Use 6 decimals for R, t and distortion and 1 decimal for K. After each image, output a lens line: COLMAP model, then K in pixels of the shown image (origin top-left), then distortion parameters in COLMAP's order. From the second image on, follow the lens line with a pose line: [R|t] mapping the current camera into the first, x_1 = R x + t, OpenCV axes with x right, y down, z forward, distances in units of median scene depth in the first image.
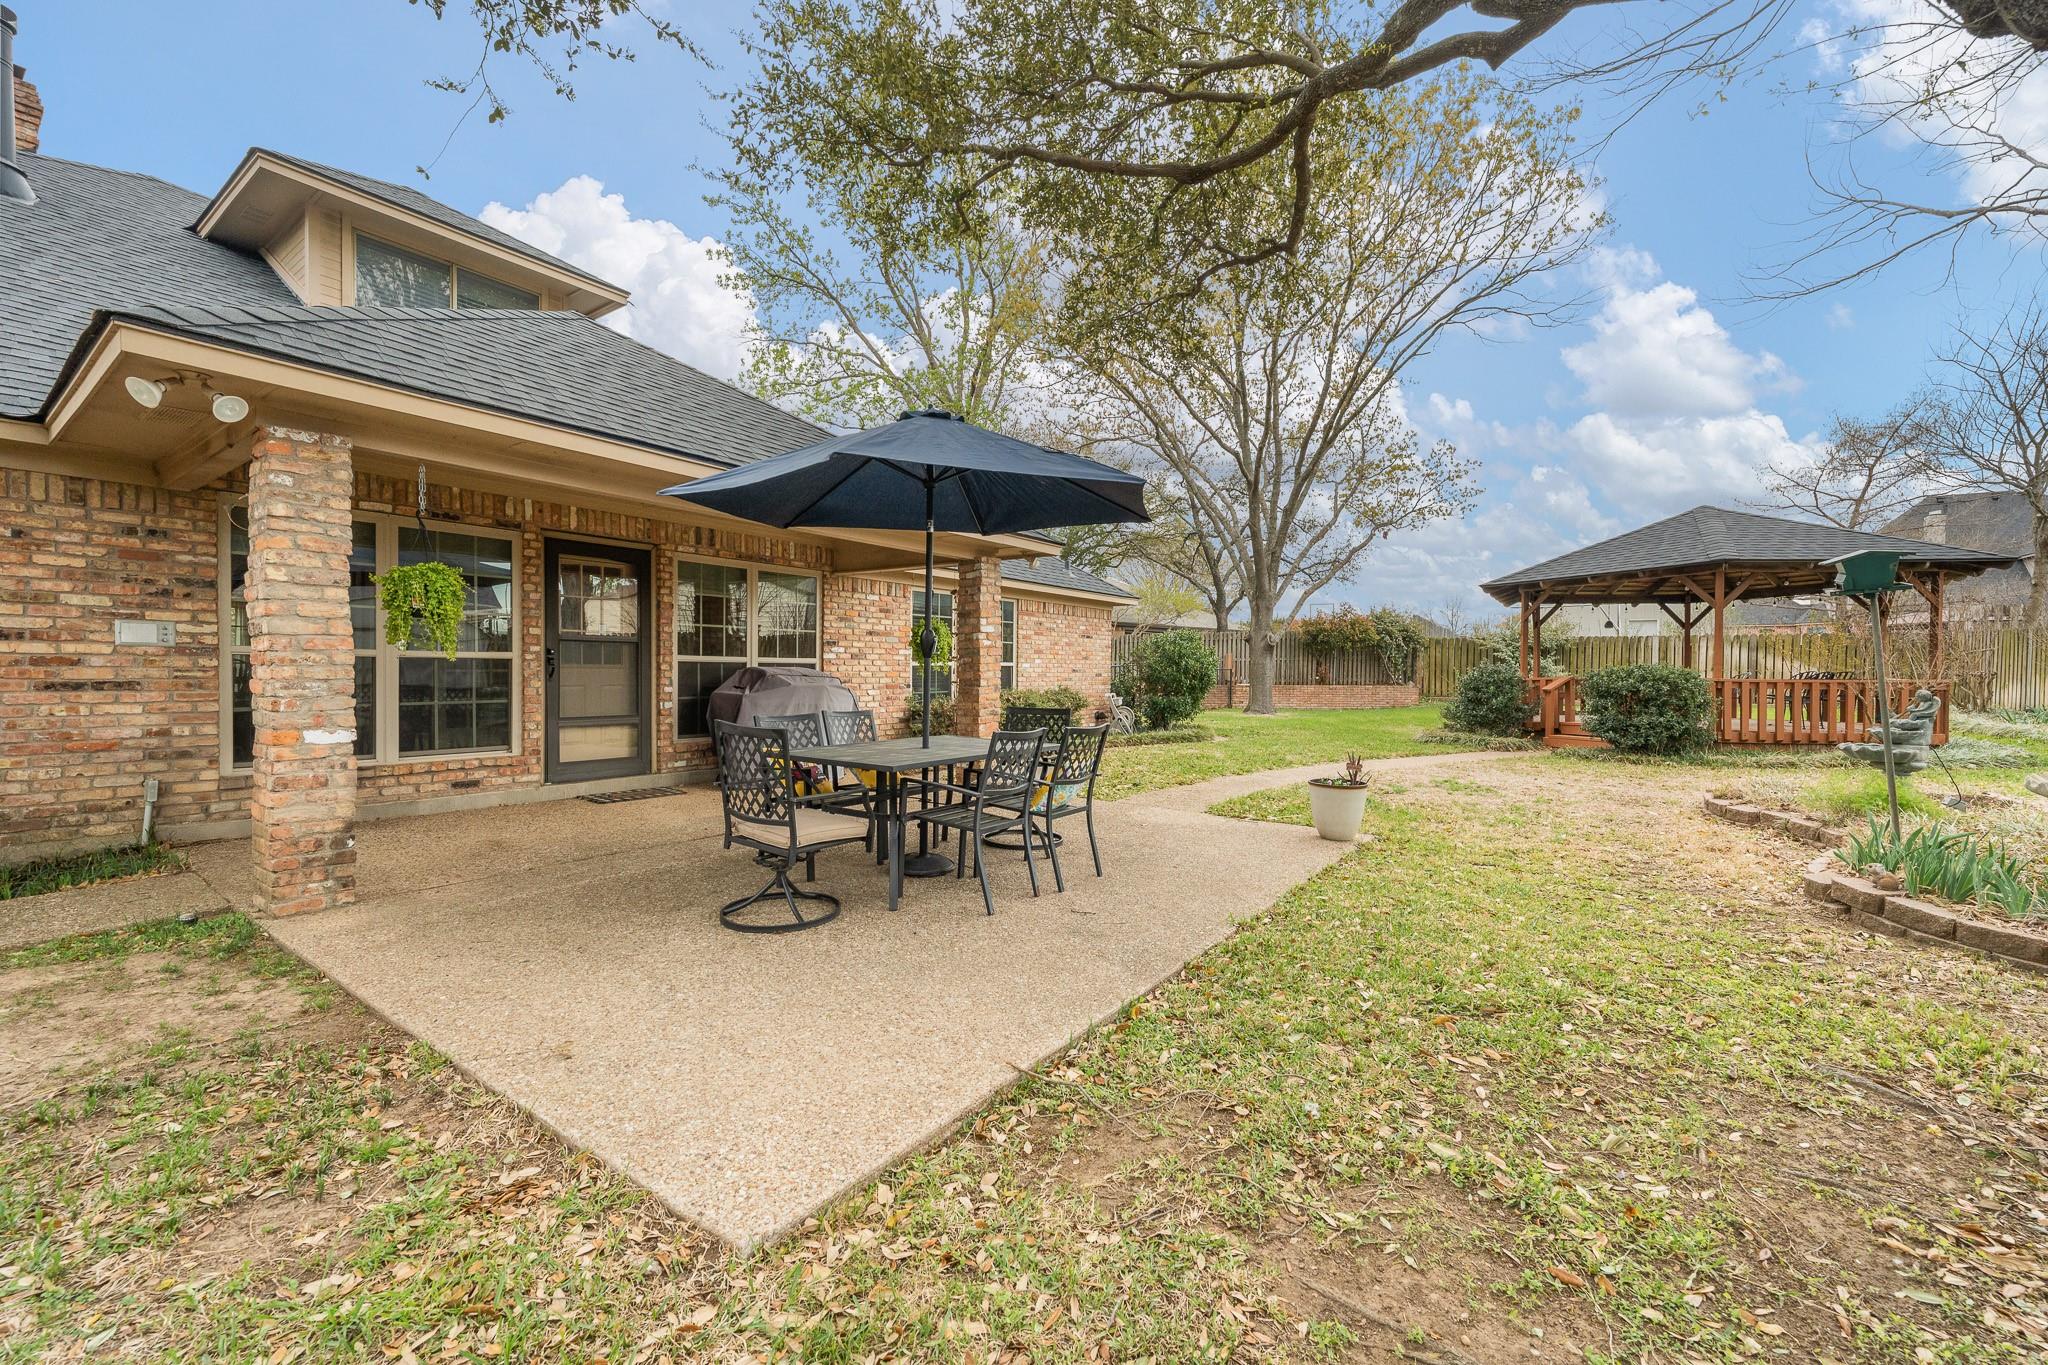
lens RADIAL K [[831.6, 0, 1024.0], [0, 831.6, 682.5], [0, 0, 1]] dist [-0.000559, -0.000290]
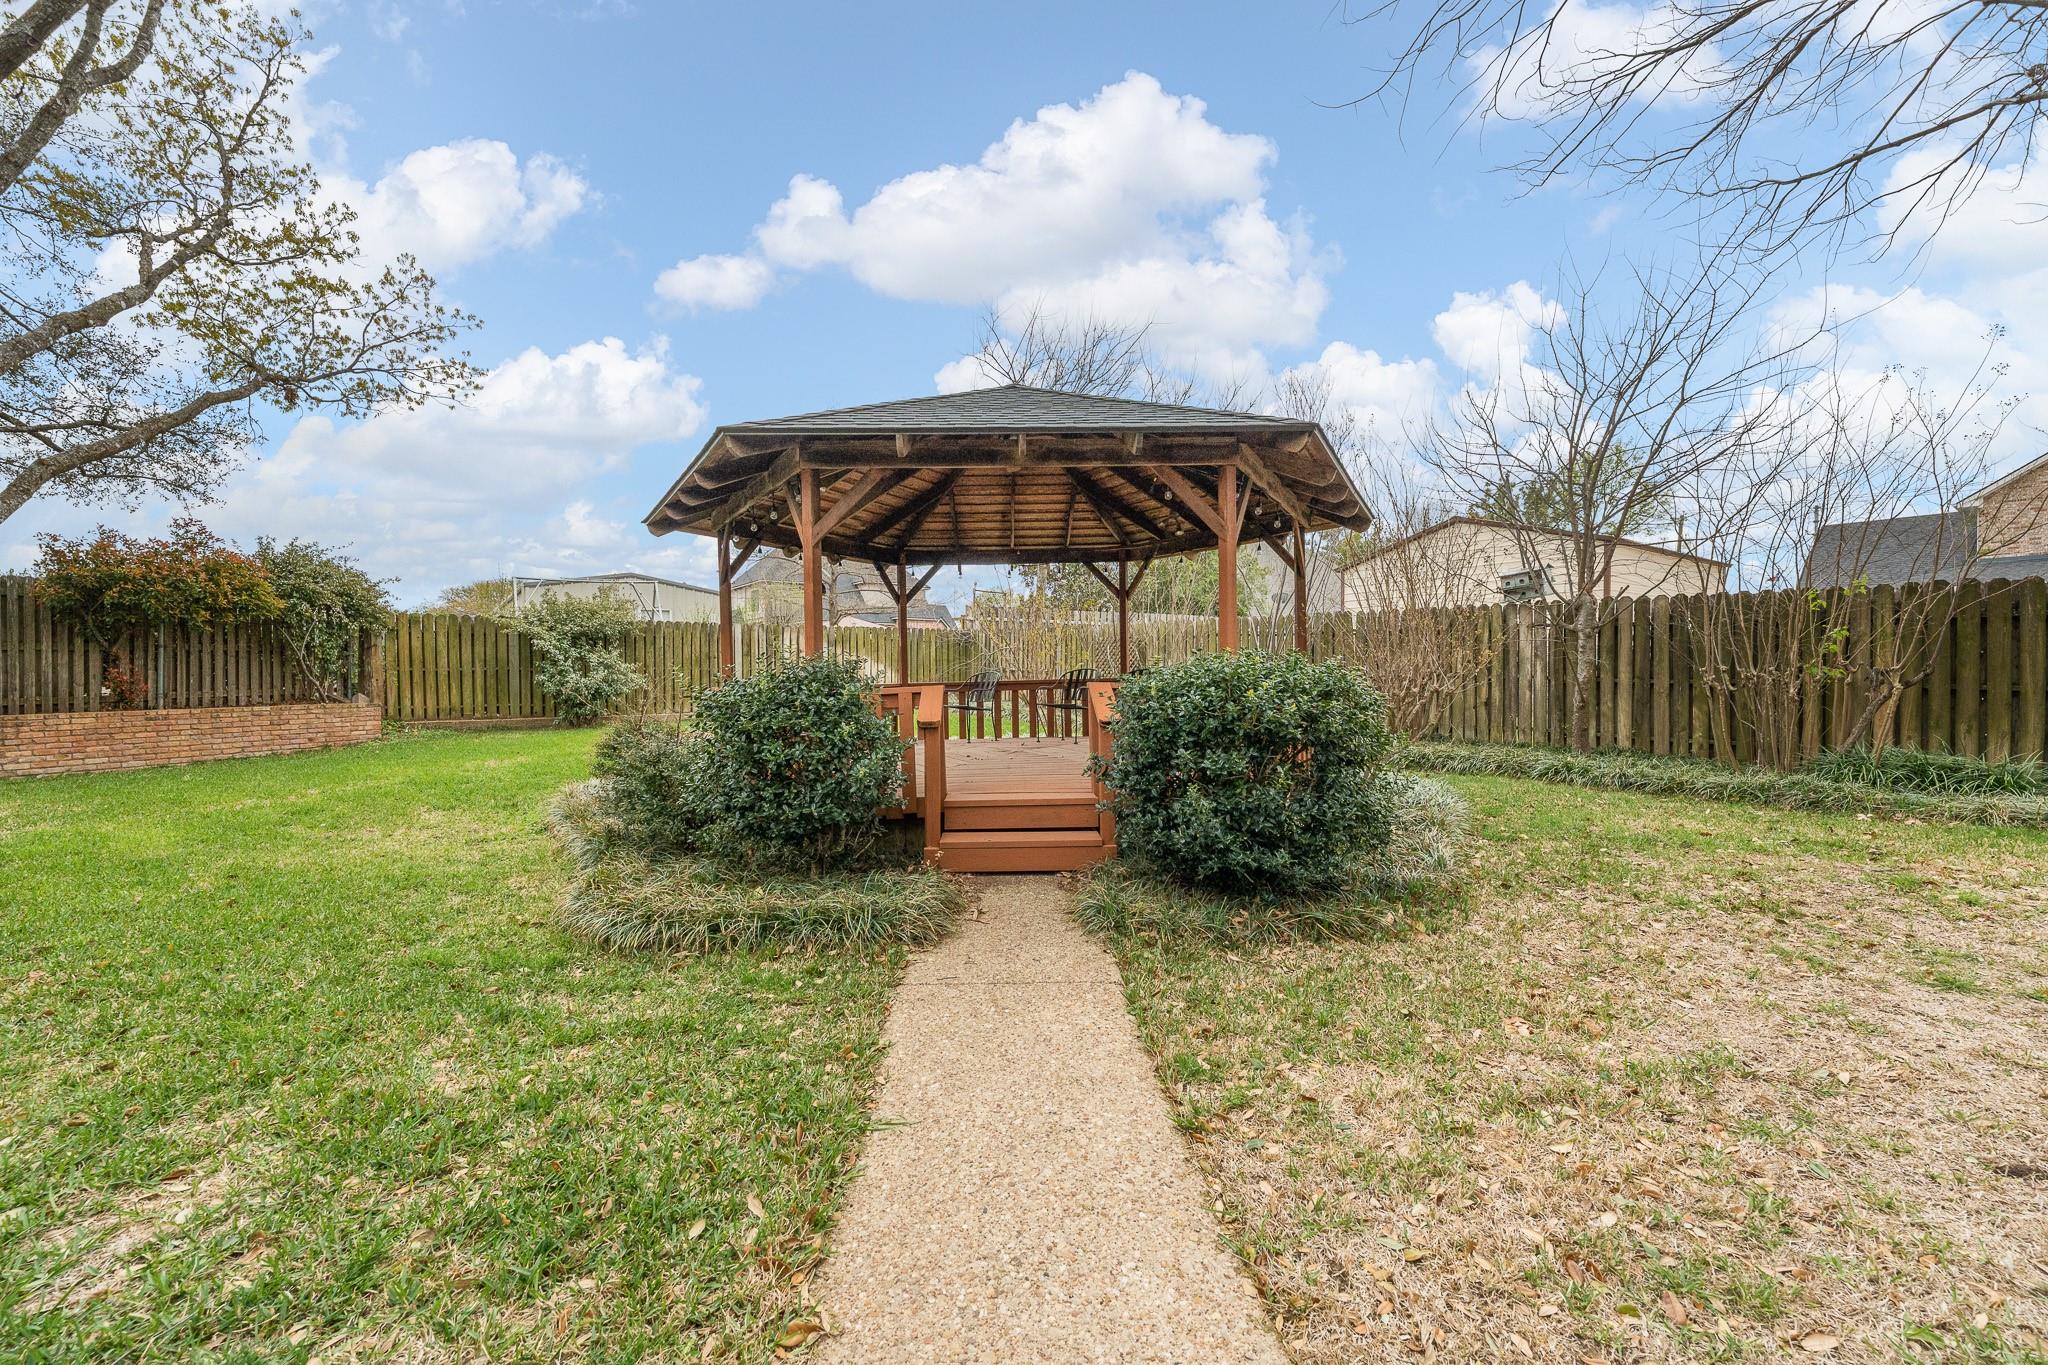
lens RADIAL K [[831.6, 0, 1024.0], [0, 831.6, 682.5], [0, 0, 1]] dist [-0.000559, -0.000290]
pose [[0.390415, -0.025255, 0.920293, 0.154220], [0.021070, 0.999607, 0.018493, -0.009581], [-0.920398, 0.012171, 0.390793, 0.426423]]
